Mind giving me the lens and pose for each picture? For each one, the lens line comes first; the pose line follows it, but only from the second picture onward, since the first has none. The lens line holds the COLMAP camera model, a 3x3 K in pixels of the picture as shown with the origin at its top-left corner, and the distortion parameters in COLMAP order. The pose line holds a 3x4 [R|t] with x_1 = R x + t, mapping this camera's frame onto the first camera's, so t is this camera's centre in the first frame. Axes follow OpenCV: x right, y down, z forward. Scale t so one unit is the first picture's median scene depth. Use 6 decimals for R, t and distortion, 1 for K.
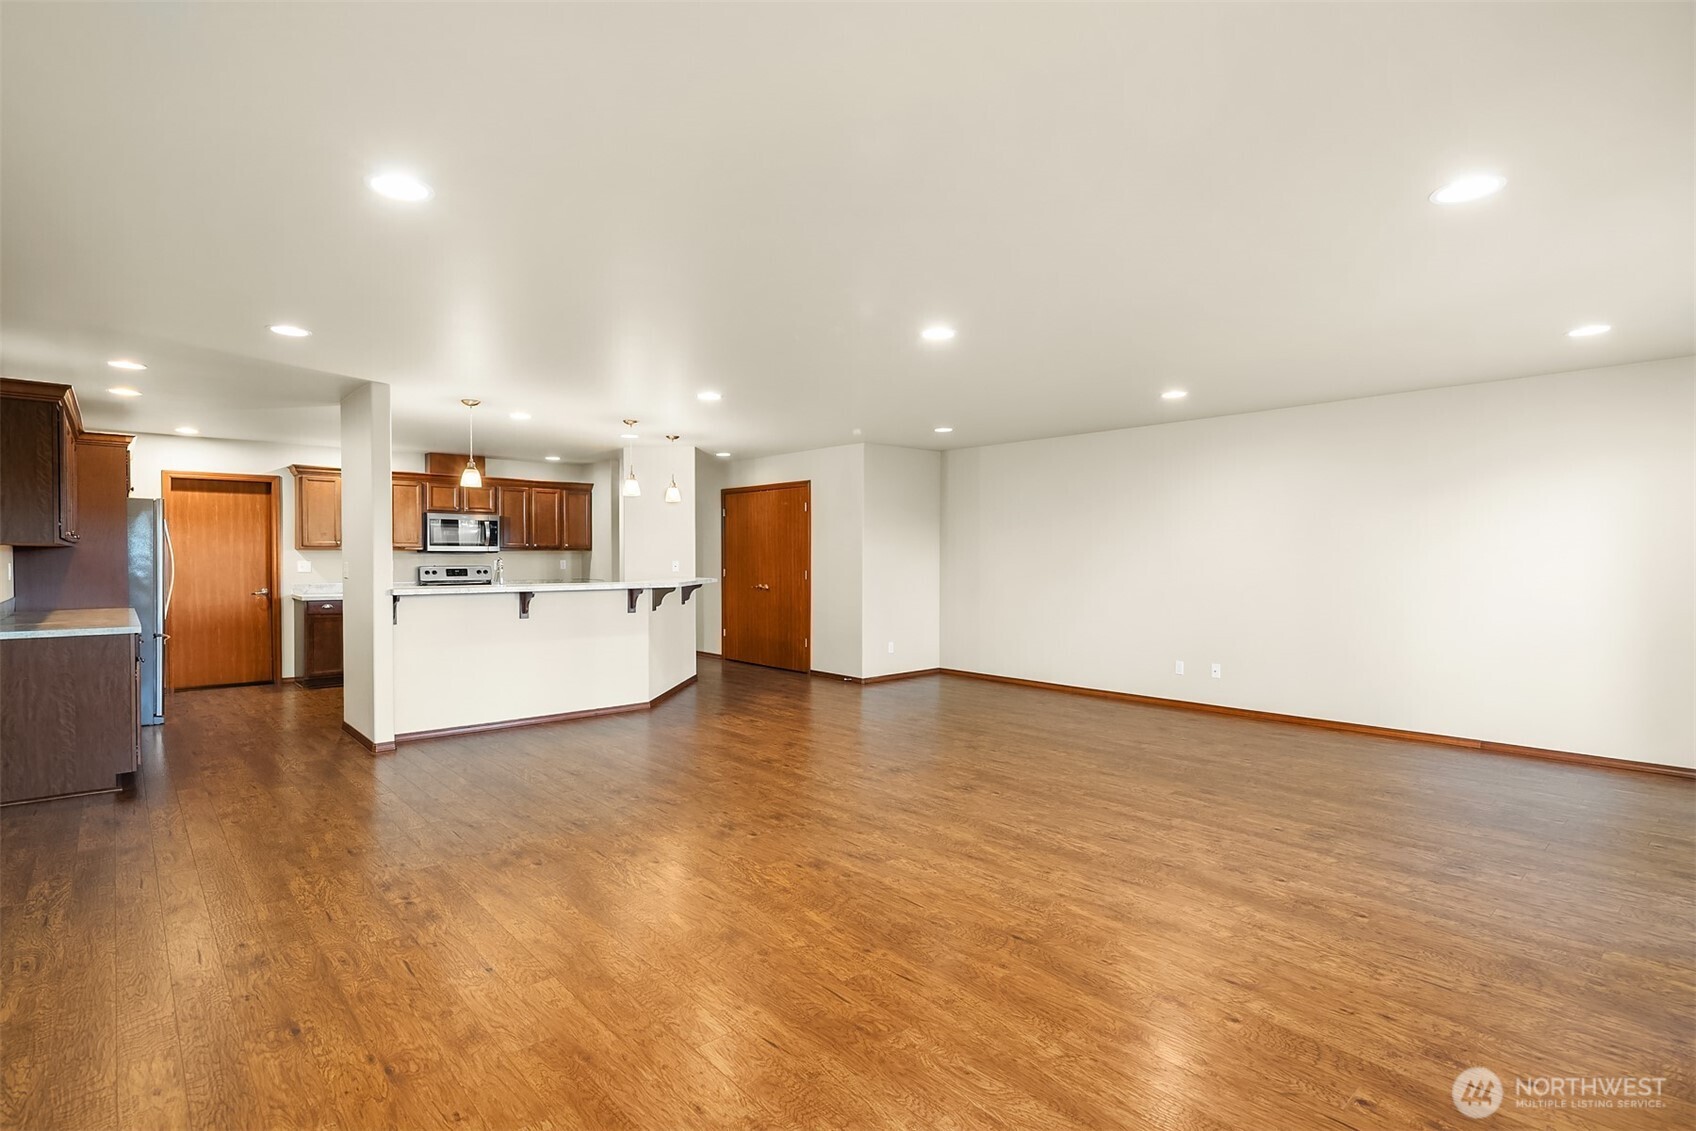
lens RADIAL K [[822.6, 0, 851.9], [0, 822.6, 567.7], [0, 0, 1]] dist [0.006090, -0.004778]
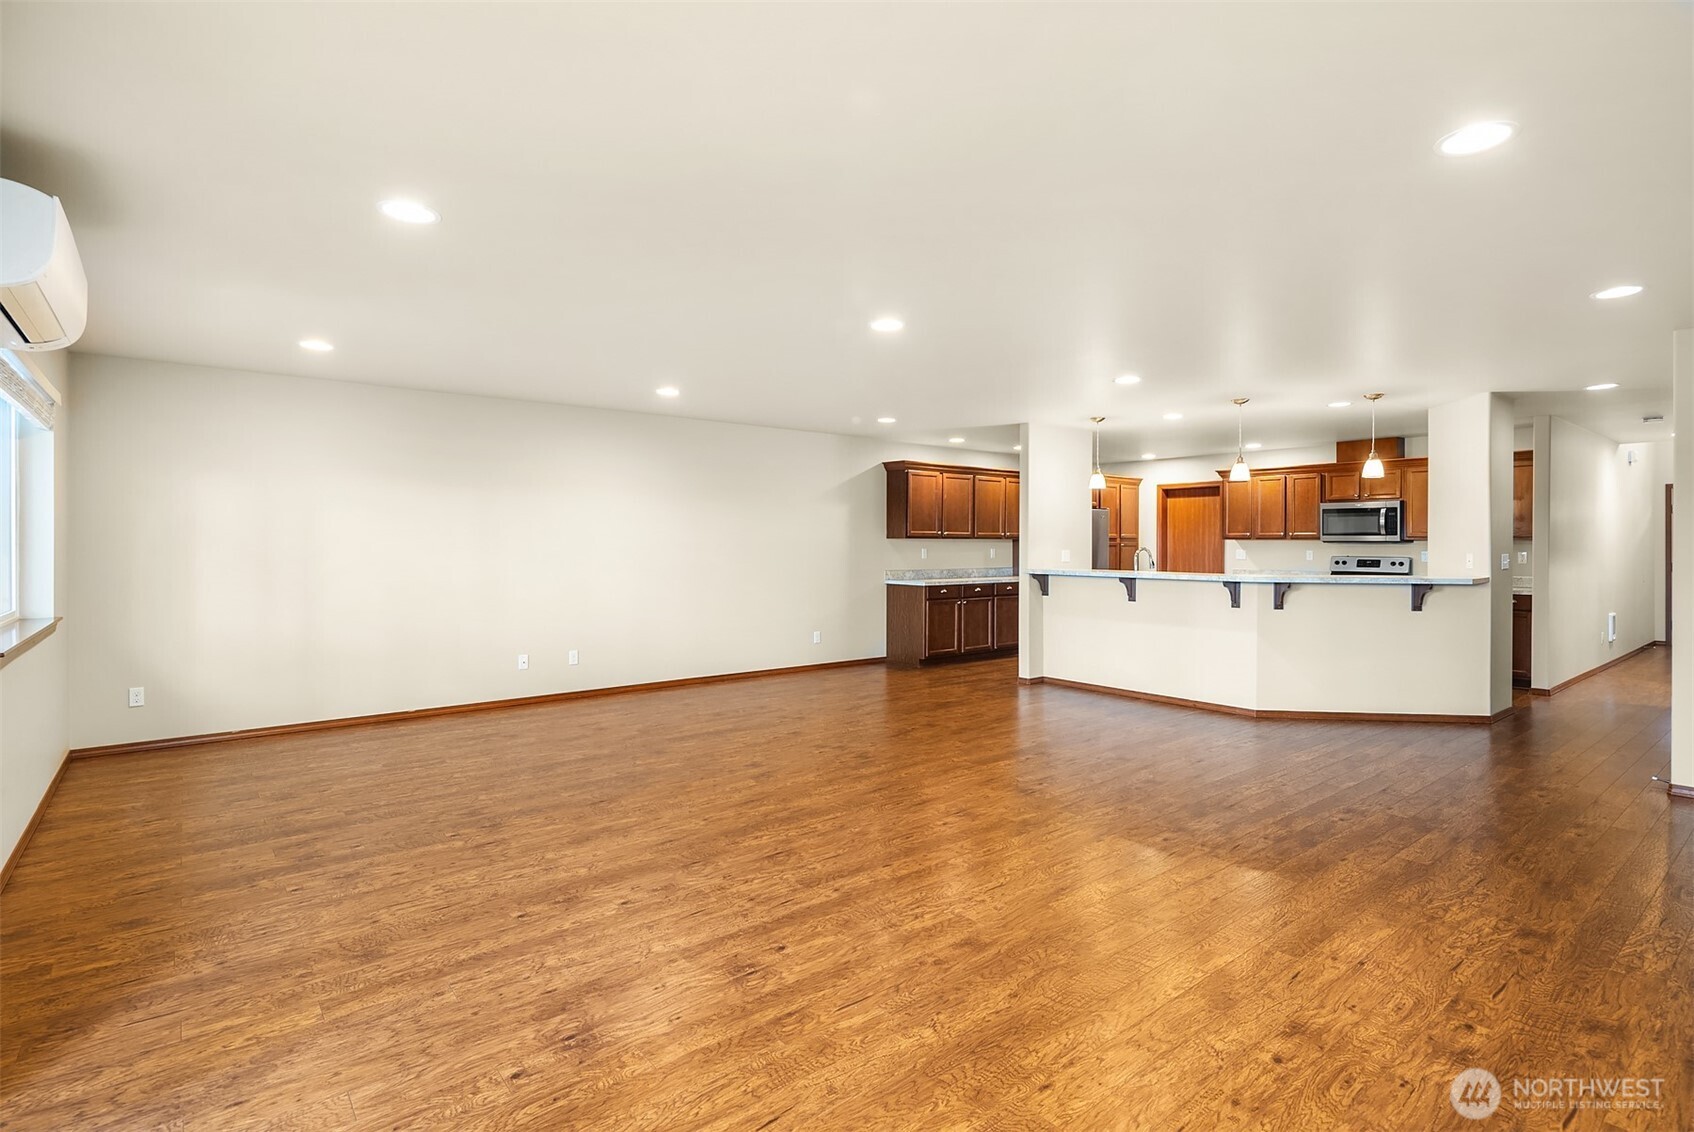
lens RADIAL K [[821.6, 0, 851.9], [0, 821.6, 549.5], [0, 0, 1]] dist [0.006090, -0.004778]
pose [[-0.047107, 0.007788, -0.998859, 1.246350], [-0.017779, 0.999805, 0.008634, -0.019709], [0.998732, 0.018166, -0.046960, 1.135316]]
